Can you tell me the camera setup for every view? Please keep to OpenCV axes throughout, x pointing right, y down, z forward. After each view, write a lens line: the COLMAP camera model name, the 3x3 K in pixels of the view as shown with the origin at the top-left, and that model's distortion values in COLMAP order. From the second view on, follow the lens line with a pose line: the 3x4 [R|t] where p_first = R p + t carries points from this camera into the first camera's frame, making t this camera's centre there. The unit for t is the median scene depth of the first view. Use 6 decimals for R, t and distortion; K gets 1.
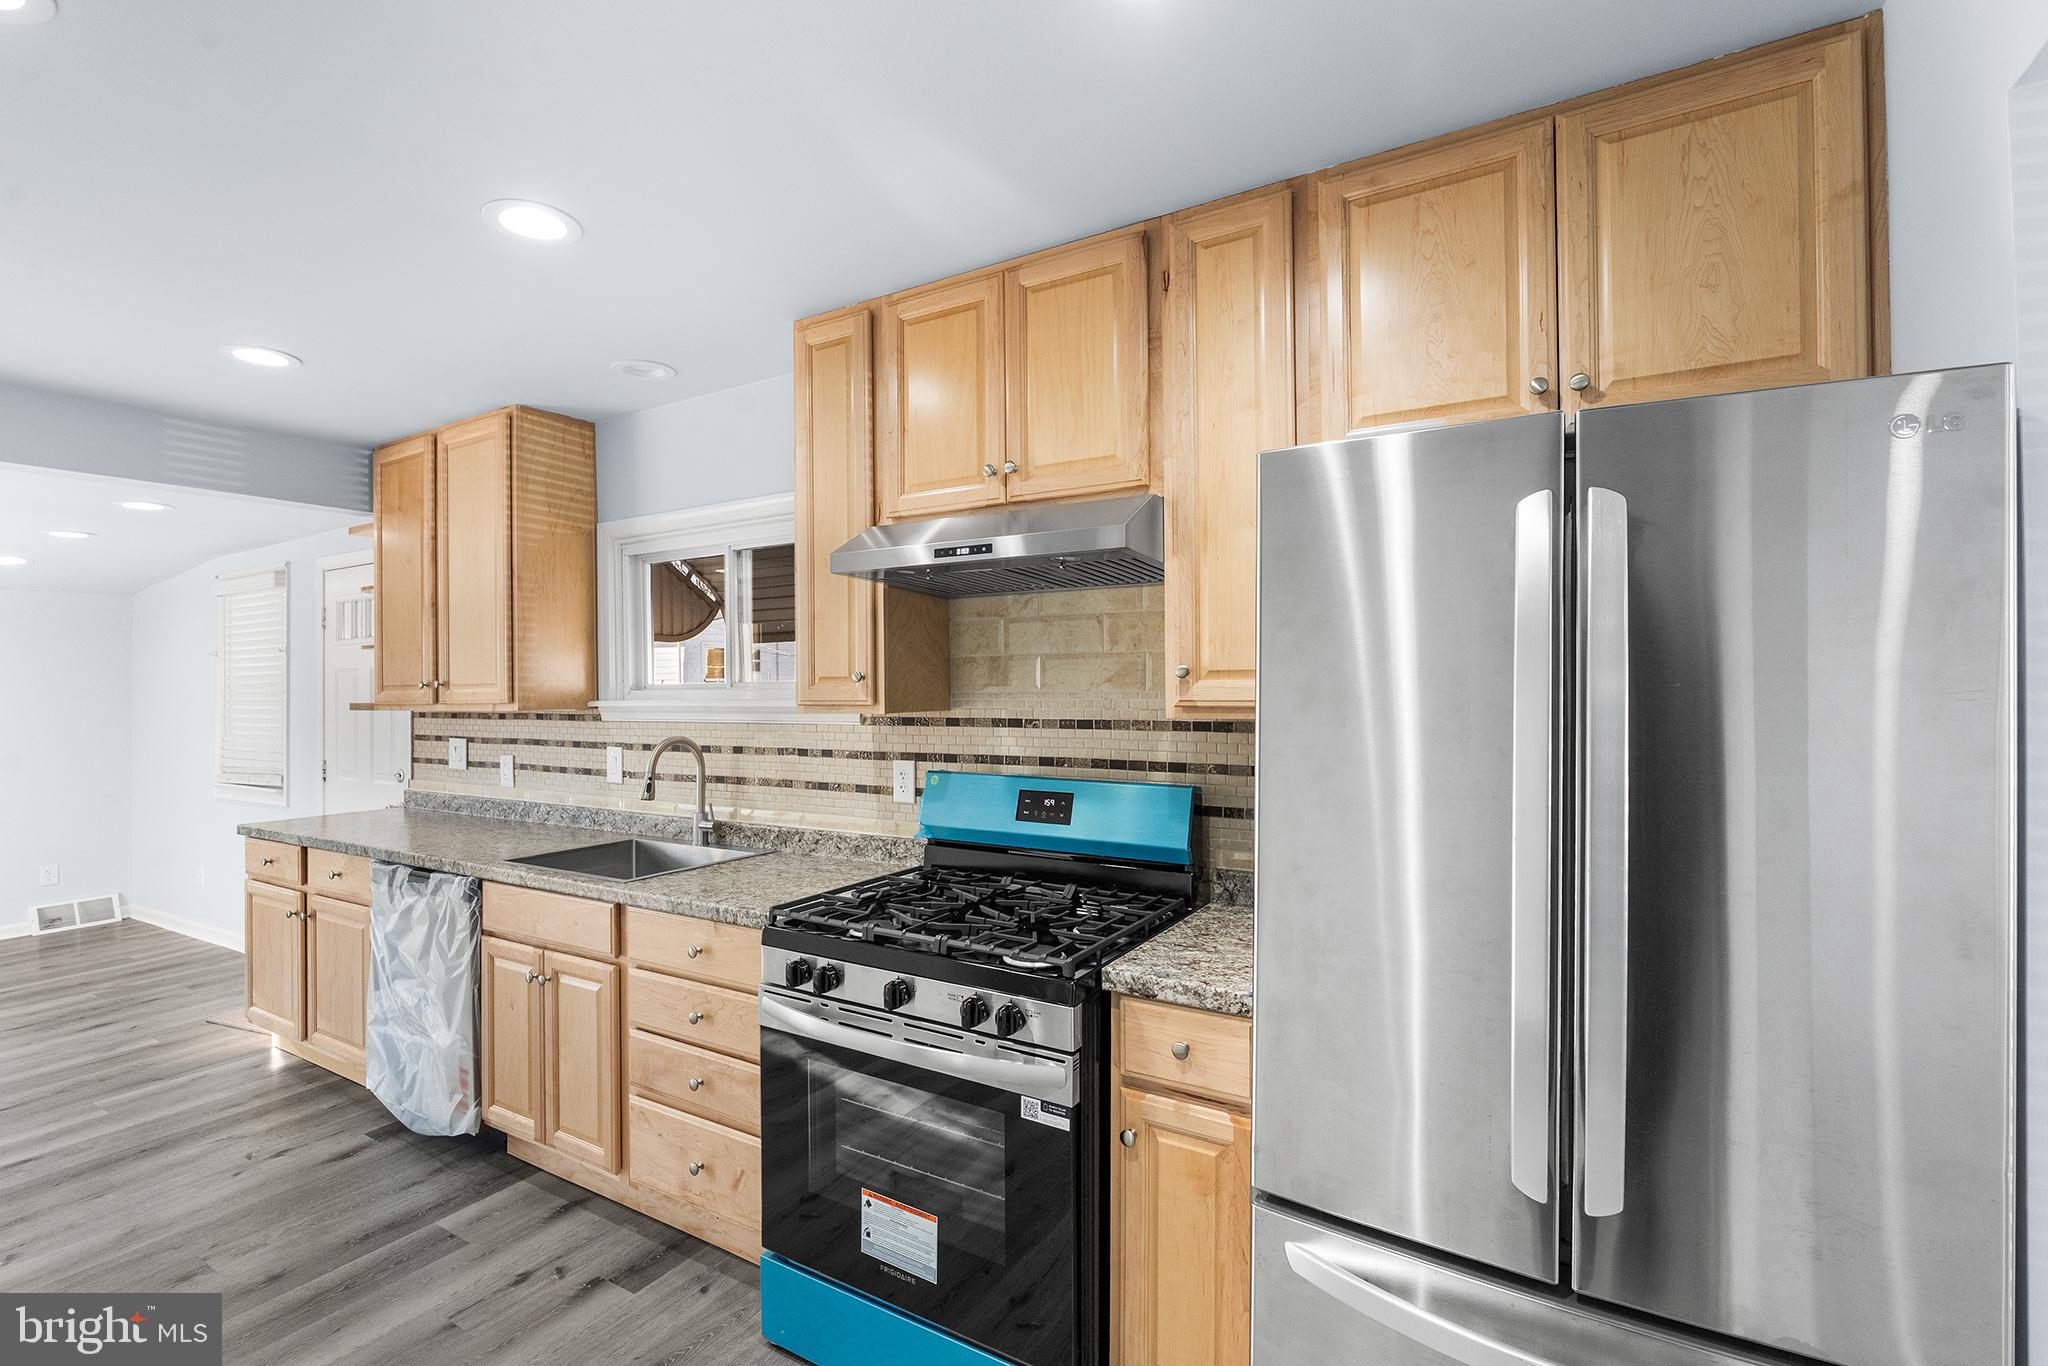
lens RADIAL K [[927.8, 0, 1005.0], [0, 927.8, 675.8], [0, 0, 1]] dist [-0.009061, 0.002132]
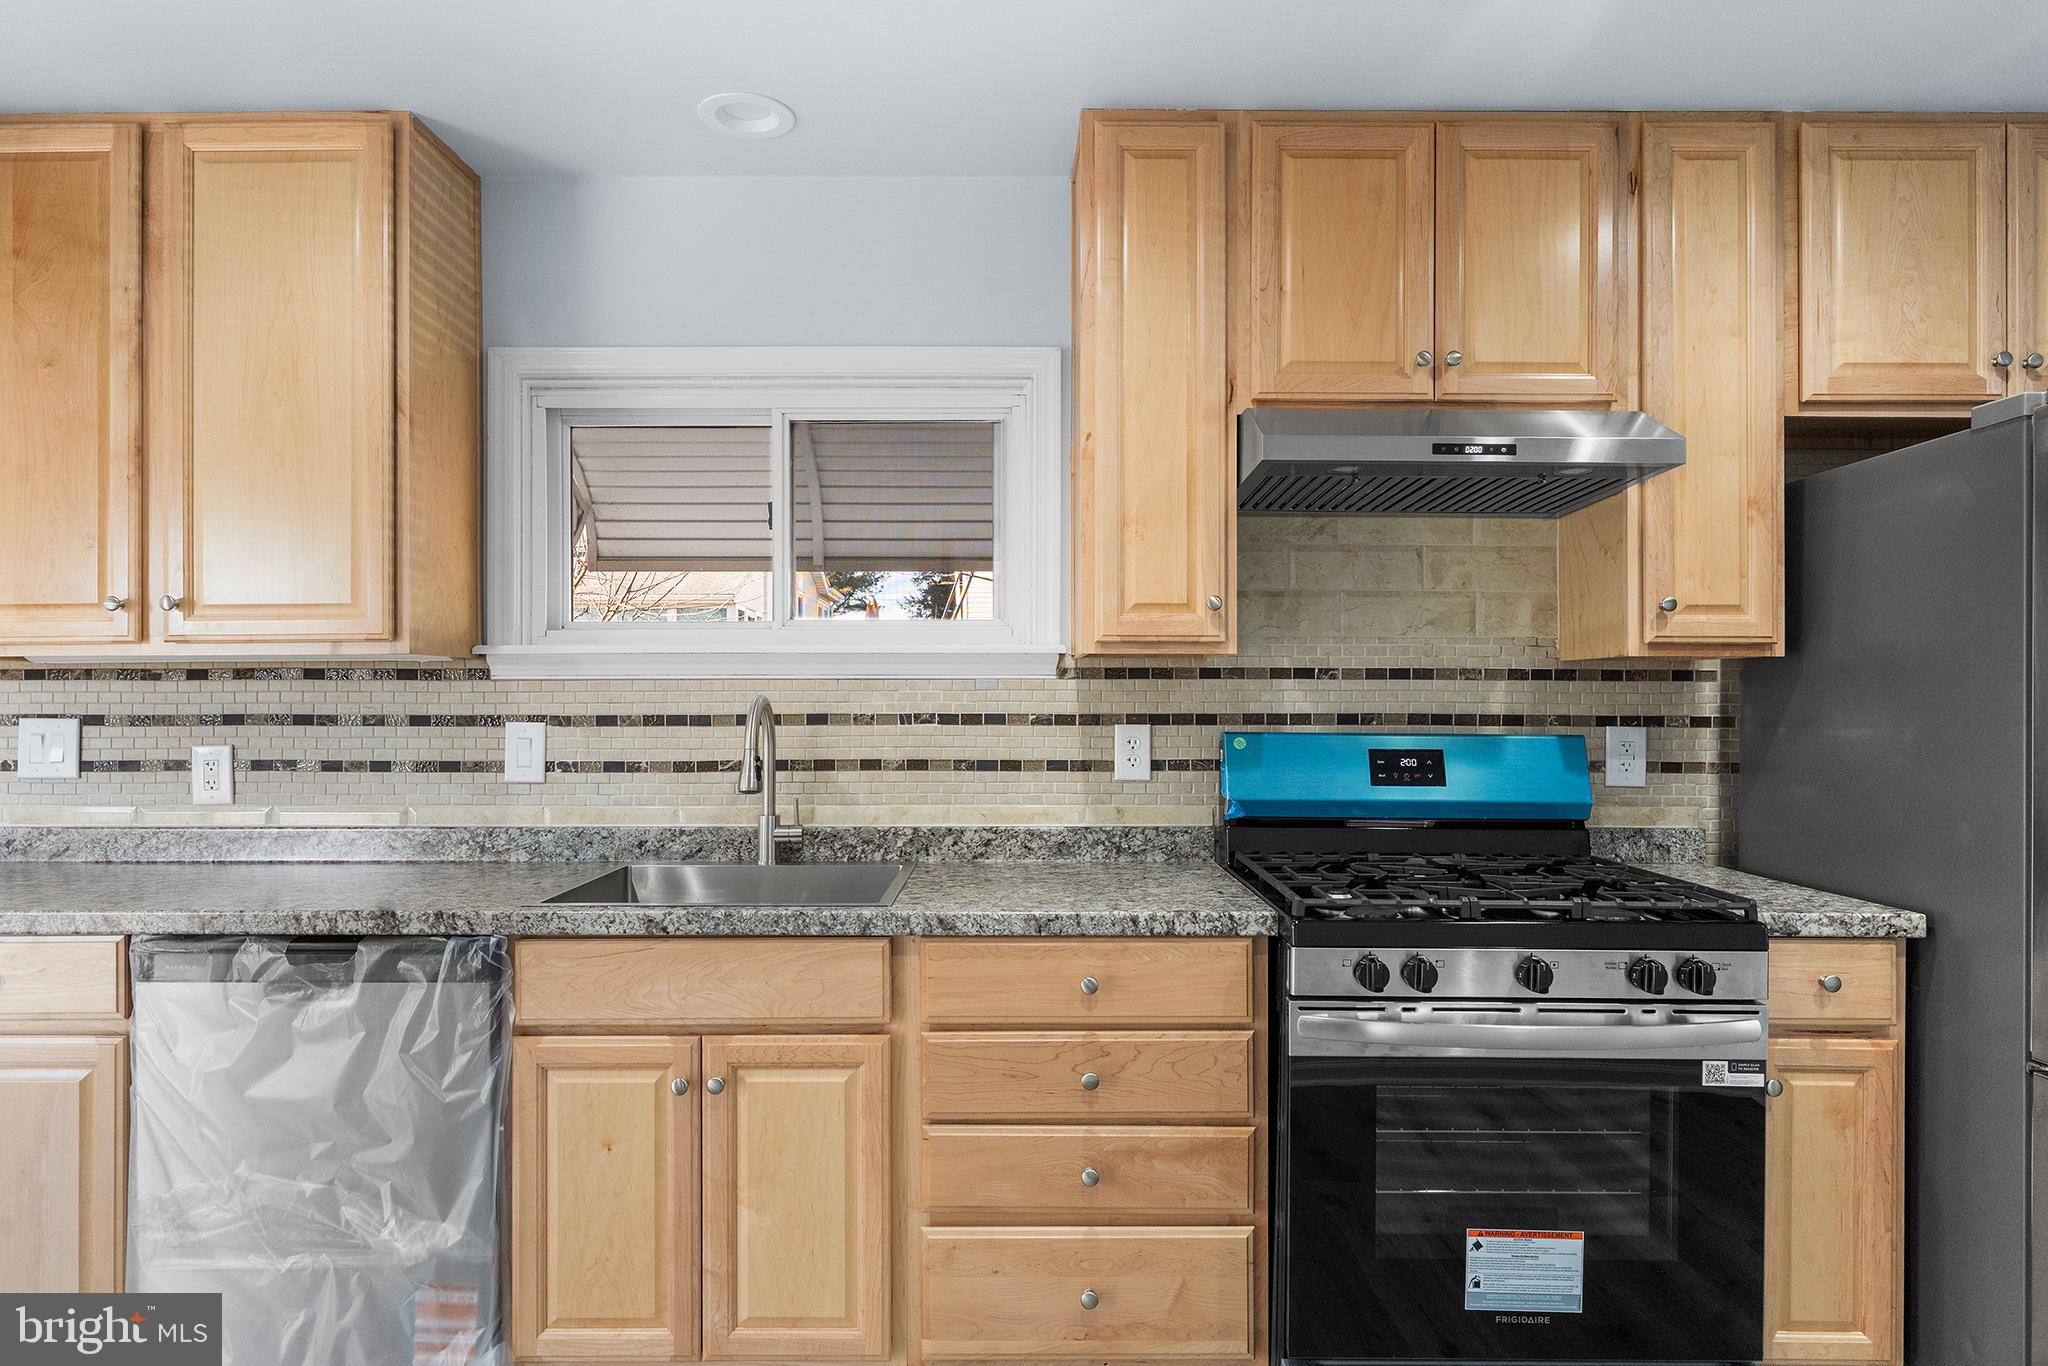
lens RADIAL K [[1137.3, 0, 1035.3], [0, 1137.3, 692.3], [0, 0, 1]] dist [-0.004338, 0.001323]
pose [[0.853268, 0.010491, 0.521368, -0.647486], [-0.015170, 0.999874, 0.004708, 0.059934], [-0.521252, -0.011926, 0.853319, 0.238545]]
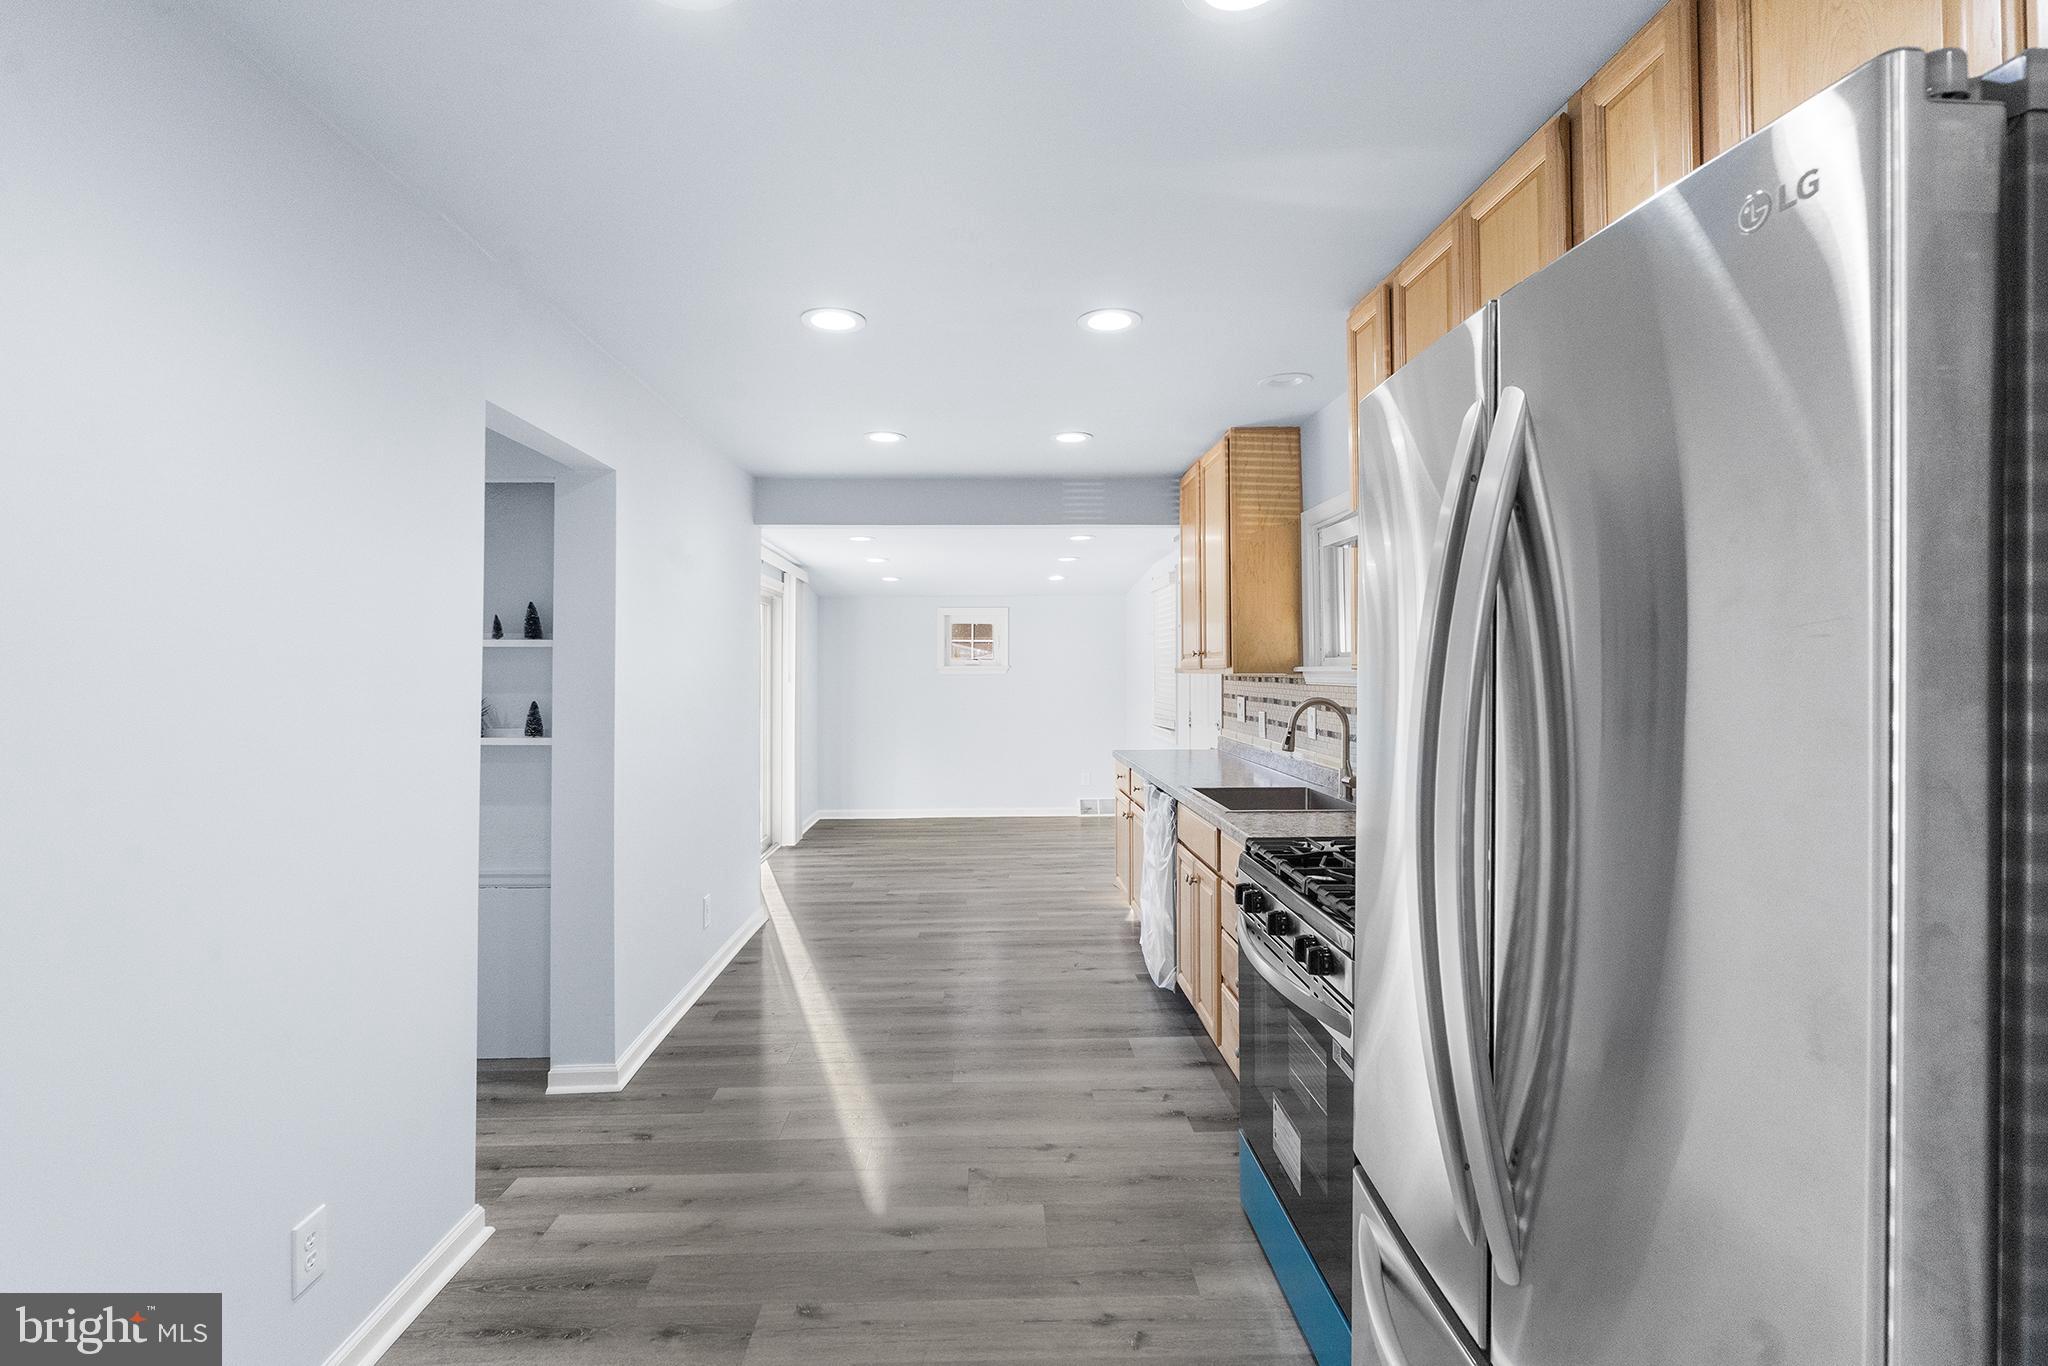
lens RADIAL K [[927.8, 0, 1021.6], [0, 927.8, 649.5], [0, 0, 1]] dist [-0.009061, 0.002132]
pose [[0.561713, -0.005835, -0.827311, 0.400681], [0.003307, 0.999983, -0.004807, 0.012535], [0.827325, -0.000036, 0.561723, 0.074695]]
